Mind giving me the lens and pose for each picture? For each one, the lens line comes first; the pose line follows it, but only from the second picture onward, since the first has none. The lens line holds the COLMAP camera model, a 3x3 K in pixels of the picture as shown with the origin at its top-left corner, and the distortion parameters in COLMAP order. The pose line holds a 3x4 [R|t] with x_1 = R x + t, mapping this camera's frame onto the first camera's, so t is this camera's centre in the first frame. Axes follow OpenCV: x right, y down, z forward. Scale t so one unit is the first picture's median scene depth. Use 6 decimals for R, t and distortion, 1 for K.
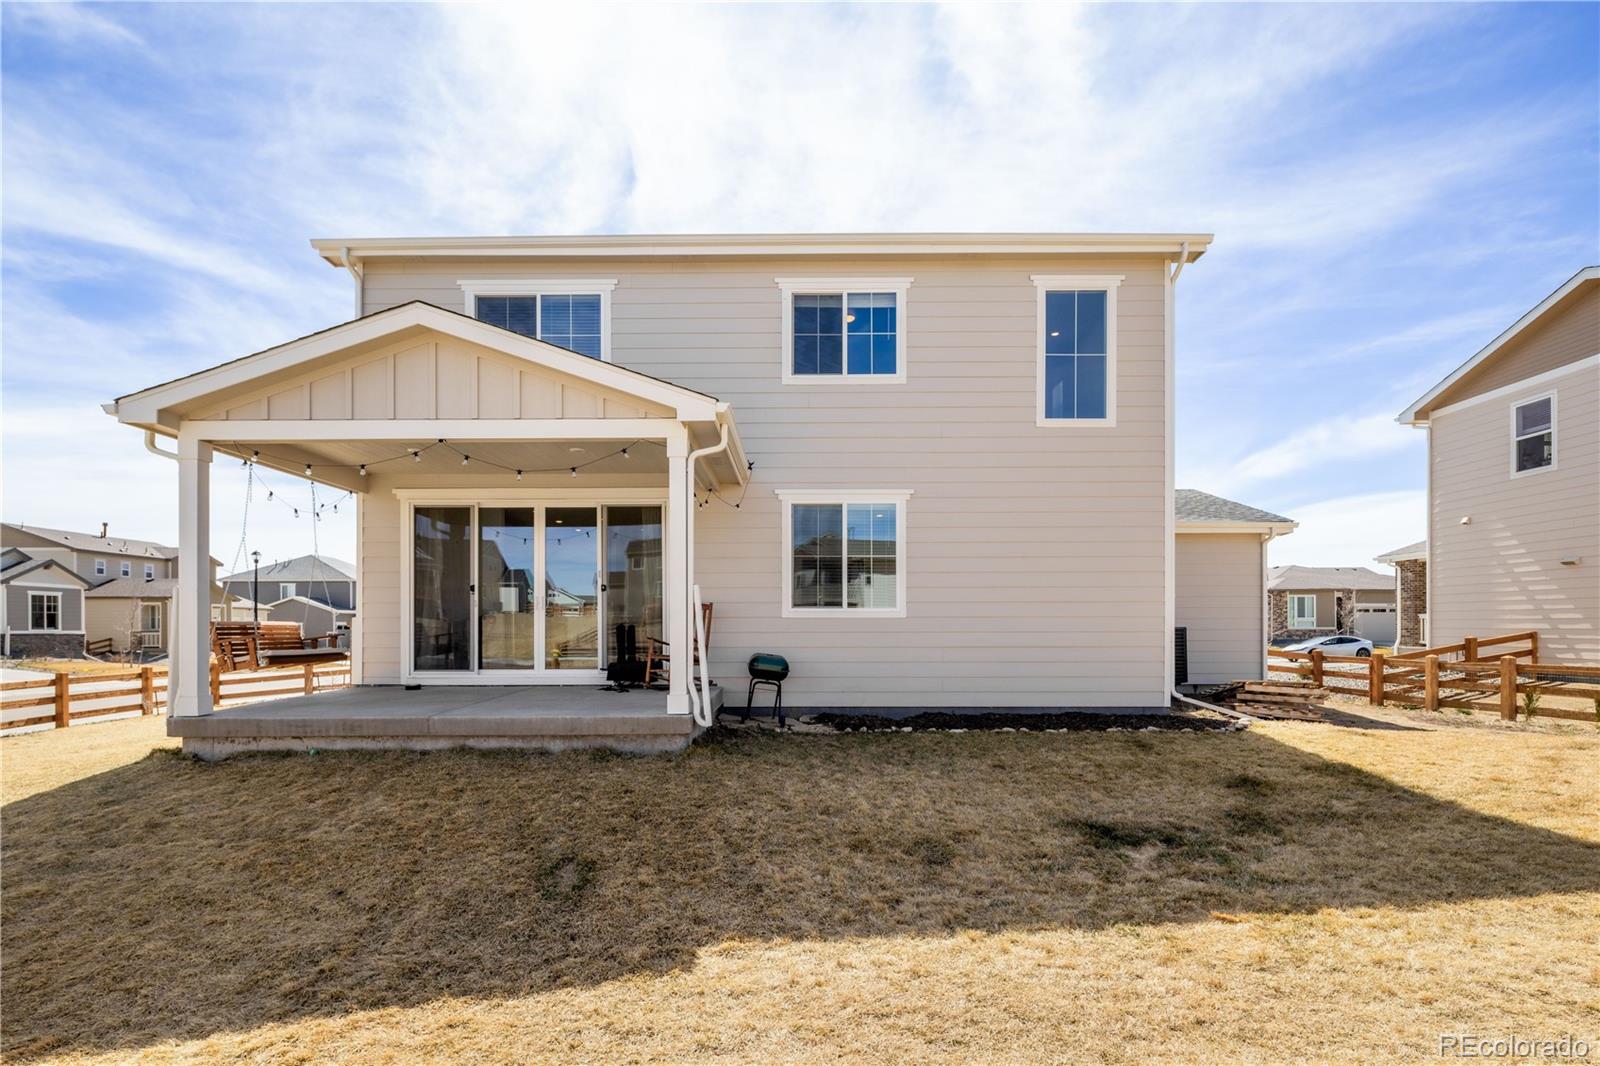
lens RADIAL K [[784.2, 0, 806.2], [0, 784.2, 516.5], [0, 0, 1]] dist [0.000594, -0.000214]
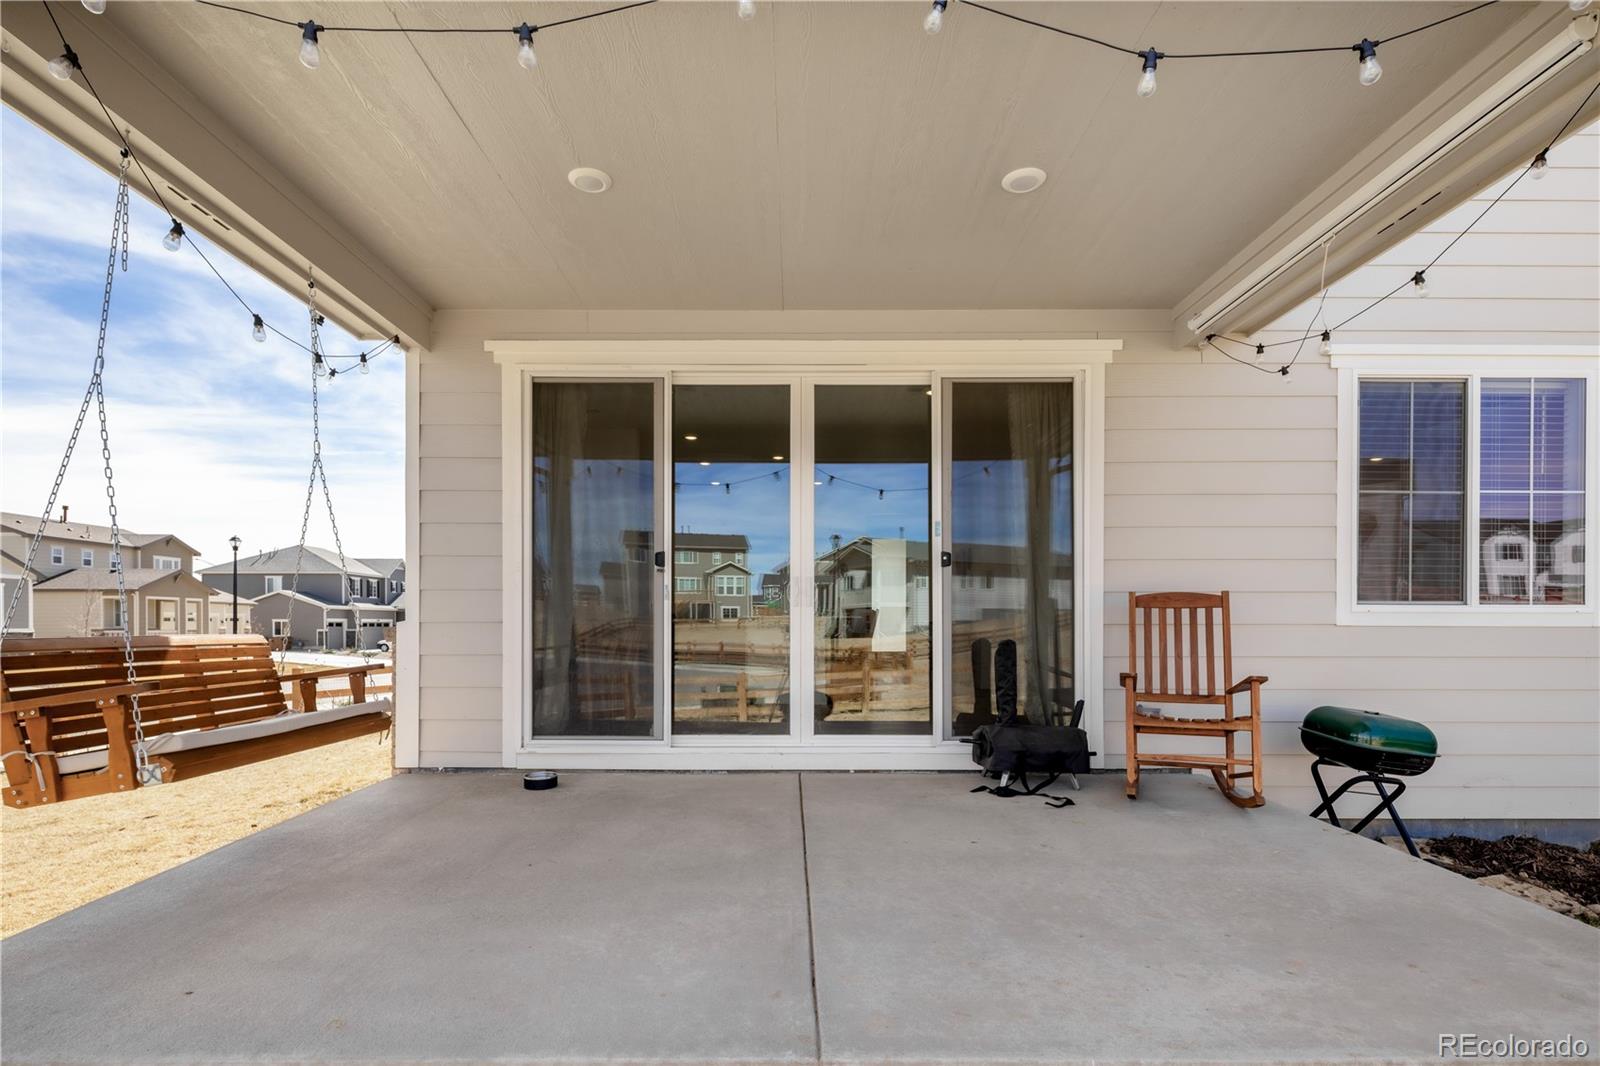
lens RADIAL K [[784.2, 0, 806.2], [0, 784.2, 516.5], [0, 0, 1]] dist [0.000594, -0.000214]
pose [[0.999926, 0.004939, 0.011149, -0.333125], [-0.004979, 0.999981, 0.003504, 0.063079], [-0.011131, -0.003559, 0.999932, 0.521493]]
